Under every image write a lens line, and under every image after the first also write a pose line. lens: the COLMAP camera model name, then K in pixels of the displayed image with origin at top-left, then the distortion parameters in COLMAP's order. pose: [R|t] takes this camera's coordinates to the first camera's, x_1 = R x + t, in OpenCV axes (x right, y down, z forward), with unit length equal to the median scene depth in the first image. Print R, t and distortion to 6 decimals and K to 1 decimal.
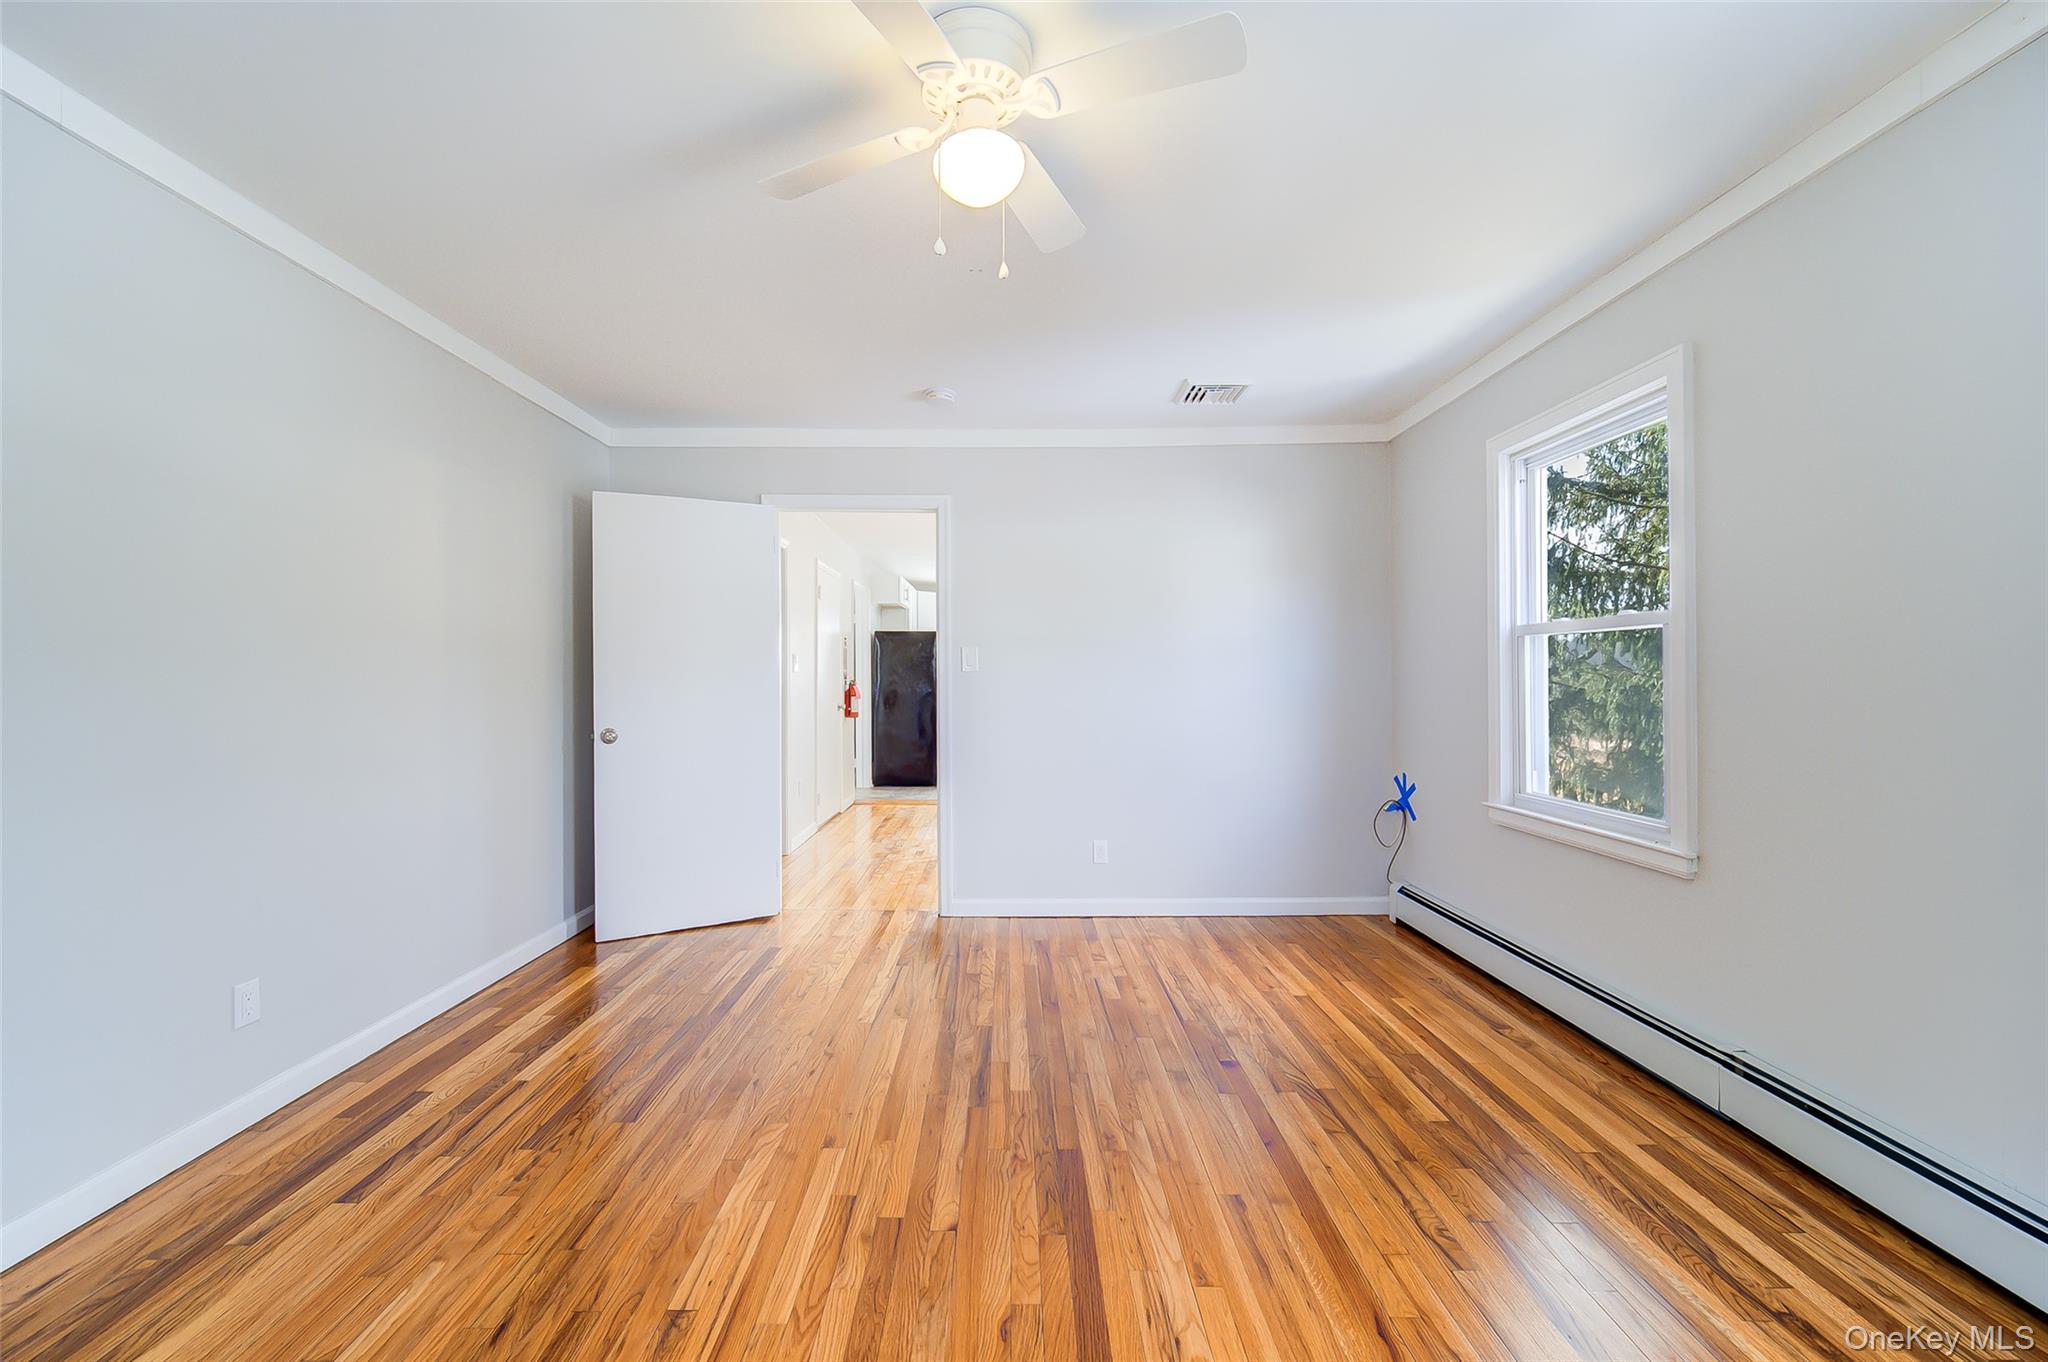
lens RADIAL K [[824.7, 0, 1023.5], [0, 824.7, 677.6], [0, 0, 1]] dist [-0.001892, -0.000381]
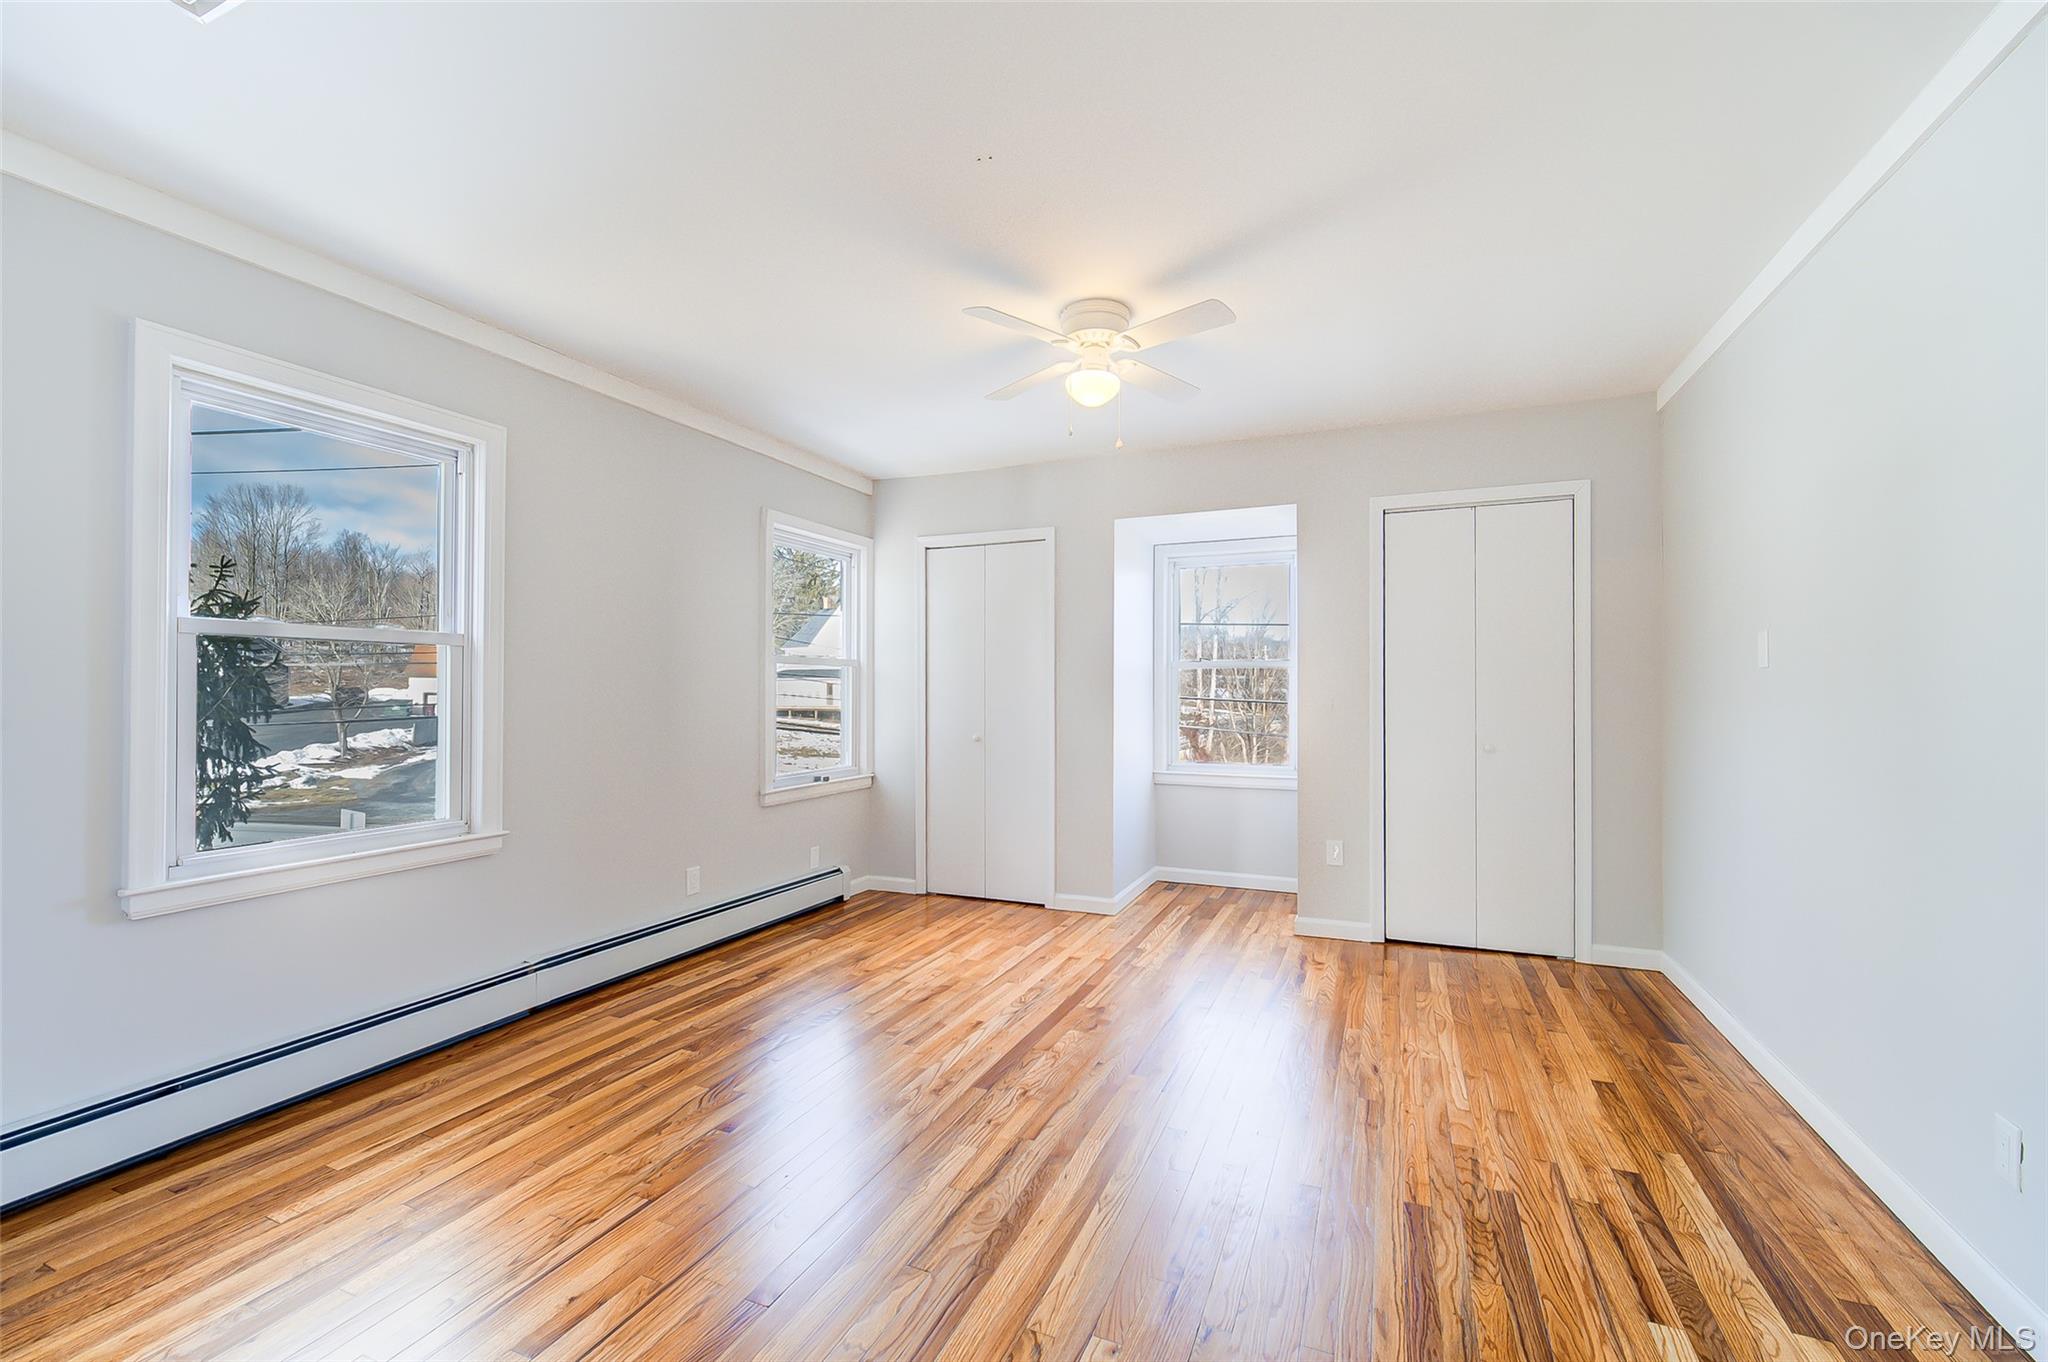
lens RADIAL K [[824.7, 0, 1025.4], [0, 824.7, 684.9], [0, 0, 1]] dist [-0.001892, -0.000381]
pose [[-0.905173, 0.006929, 0.424987, -0.504796], [0.003736, 0.999958, -0.008347, 0.008178], [-0.425027, -0.005967, -0.905161, 2.031399]]
